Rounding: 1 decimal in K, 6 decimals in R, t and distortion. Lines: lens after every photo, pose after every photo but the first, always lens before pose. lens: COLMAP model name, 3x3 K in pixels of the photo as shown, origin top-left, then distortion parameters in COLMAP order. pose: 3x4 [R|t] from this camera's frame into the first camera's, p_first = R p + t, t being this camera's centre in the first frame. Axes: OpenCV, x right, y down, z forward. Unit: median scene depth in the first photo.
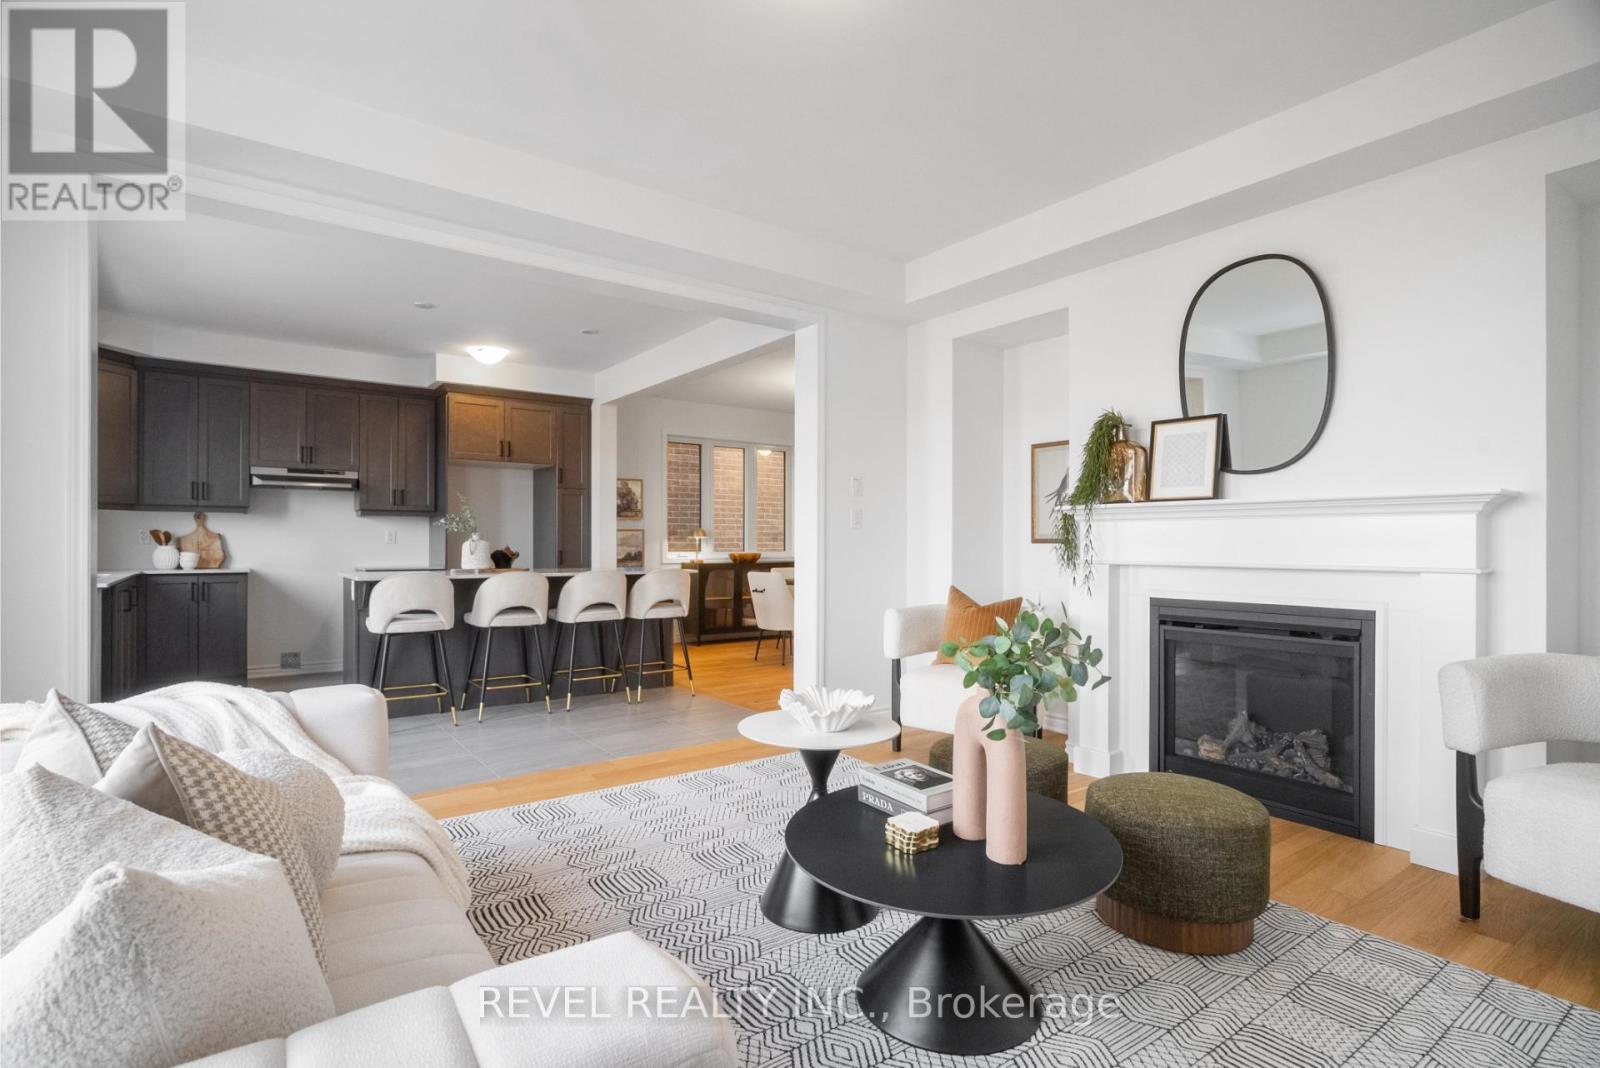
lens RADIAL K [[787.9, 0, 784.7], [0, 787.9, 534.4], [0, 0, 1]] dist [-0.002628, -0.000063]
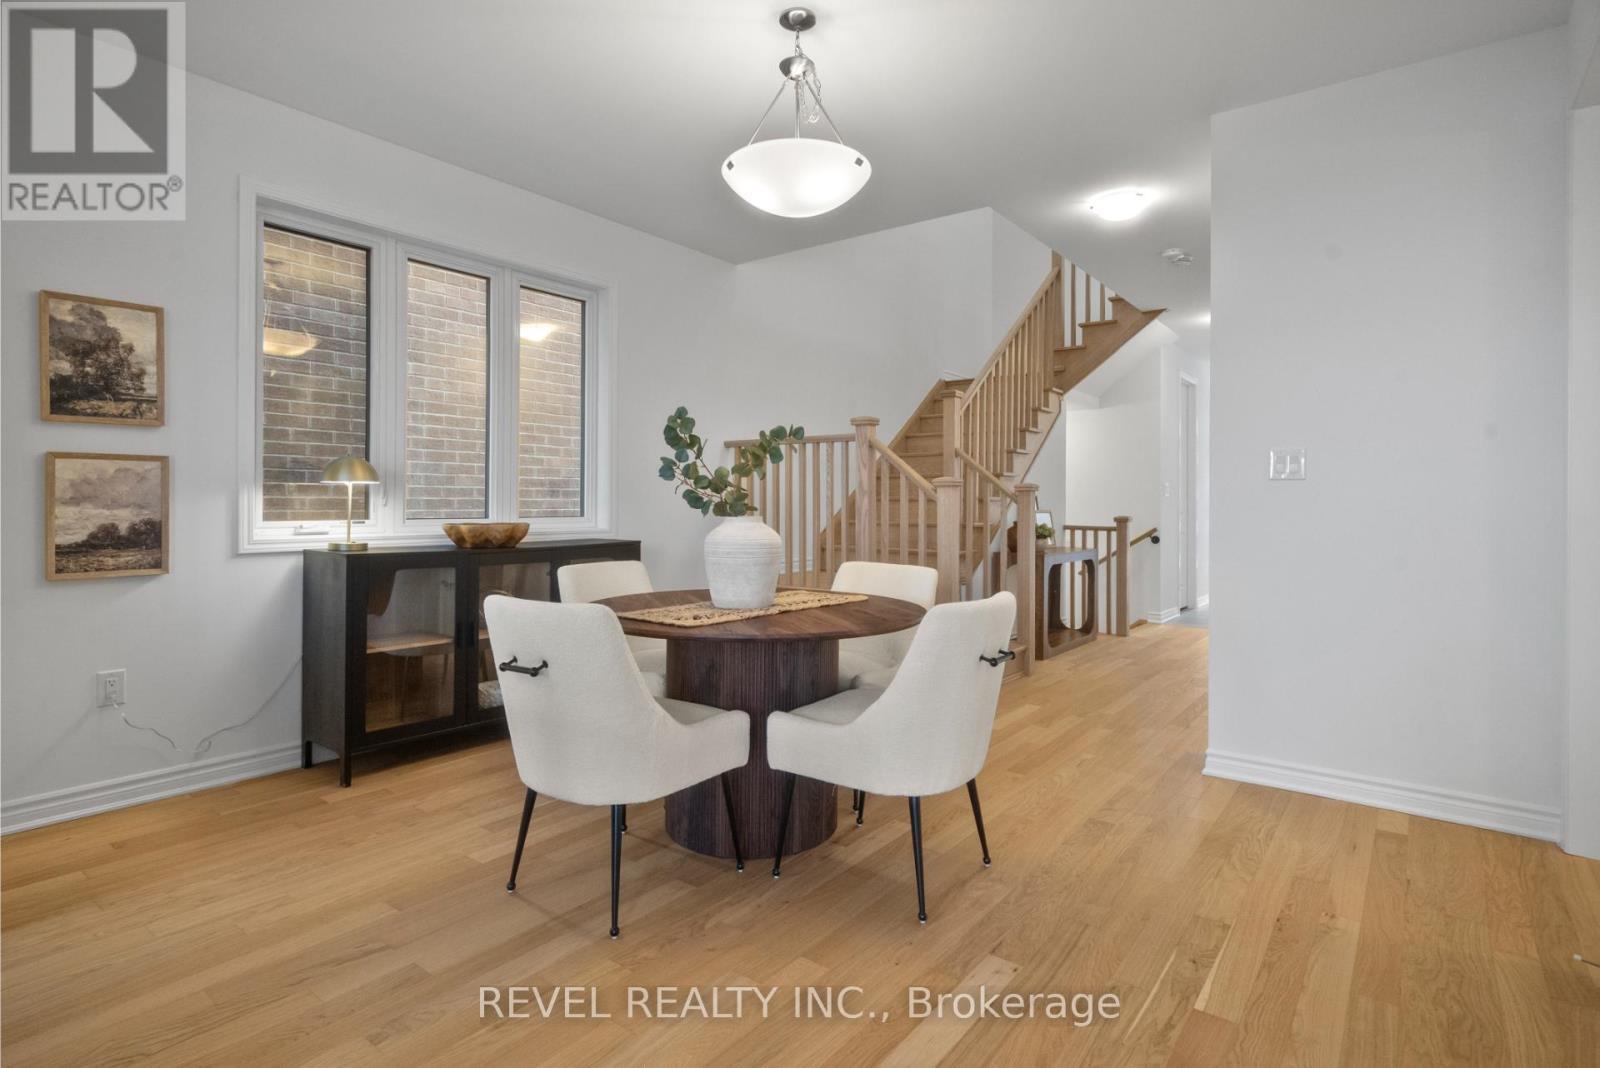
lens RADIAL K [[815.7, 0, 801.3], [0, 815.7, 505.0], [0, 0, 1]] dist [-0.000679, 0.000099]
pose [[0.956033, 0.003667, 0.293238, -0.025246], [-0.008284, 0.999860, 0.014504, 0.009509], [-0.293144, -0.016295, 0.955930, 0.731550]]
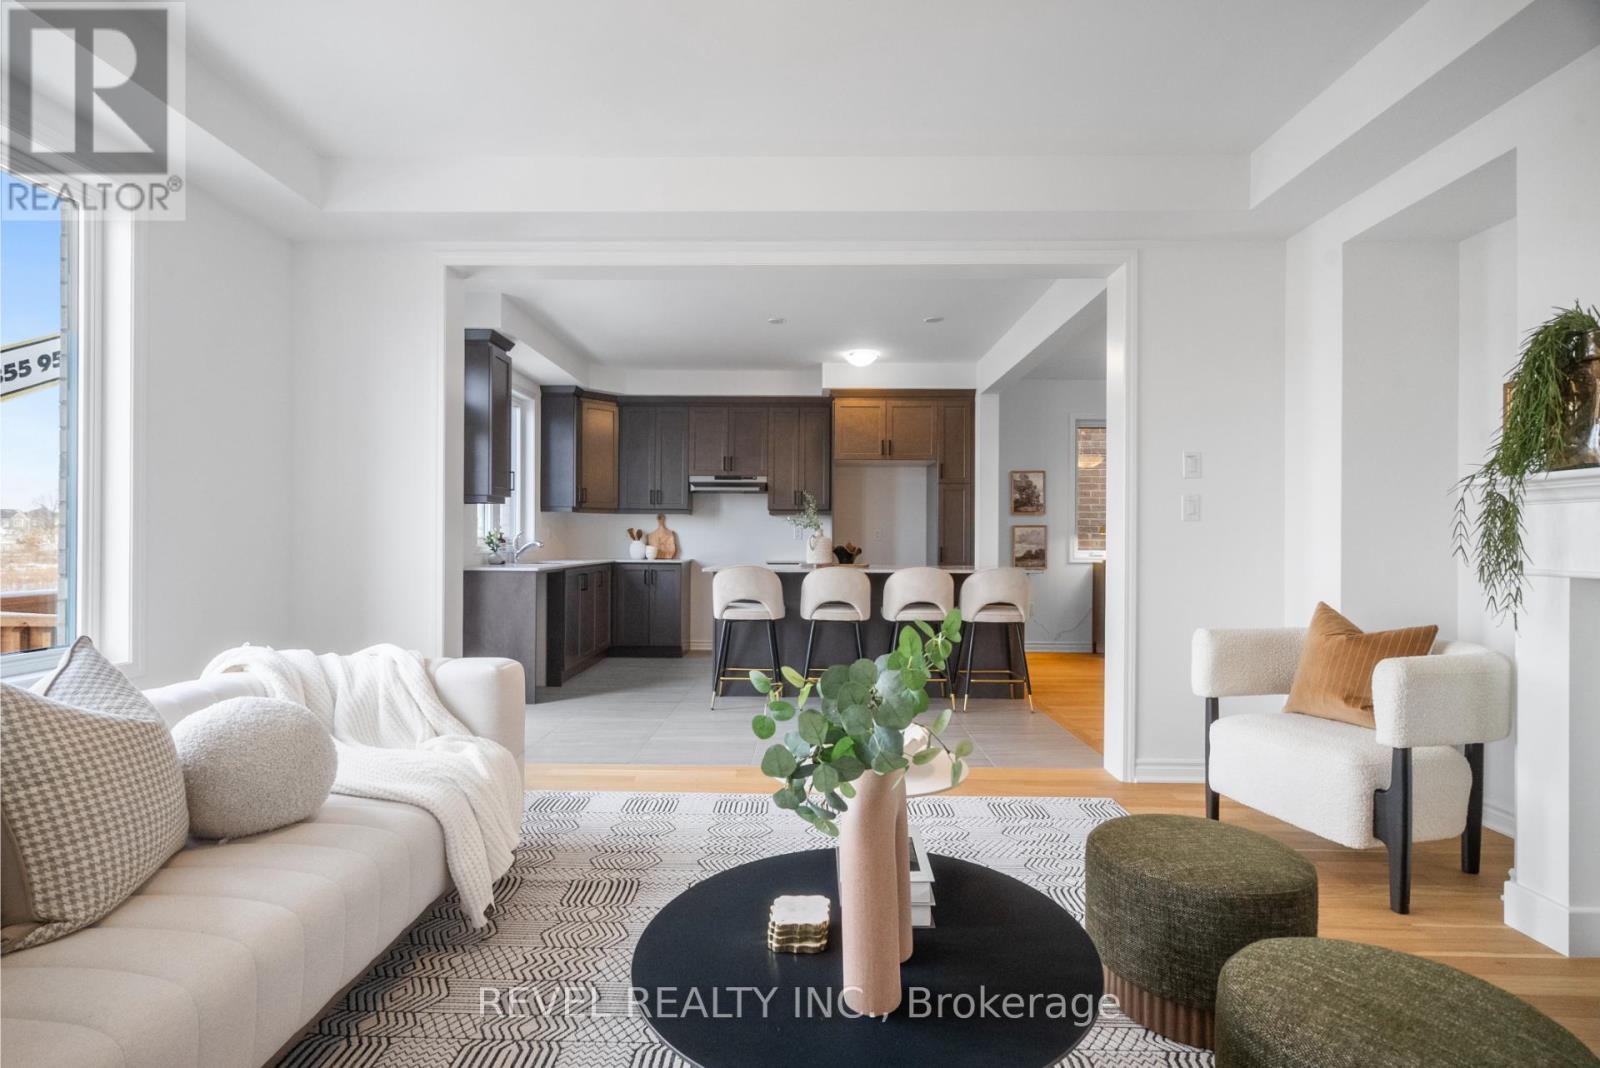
lens RADIAL K [[787.9, 0, 784.7], [0, 787.9, 534.4], [0, 0, 1]] dist [-0.002628, -0.000063]
pose [[0.798720, -0.001183, -0.601701, 0.162223], [0.003022, 0.999993, 0.002045, 0.001952], [0.601695, -0.003452, 0.798719, 0.107005]]
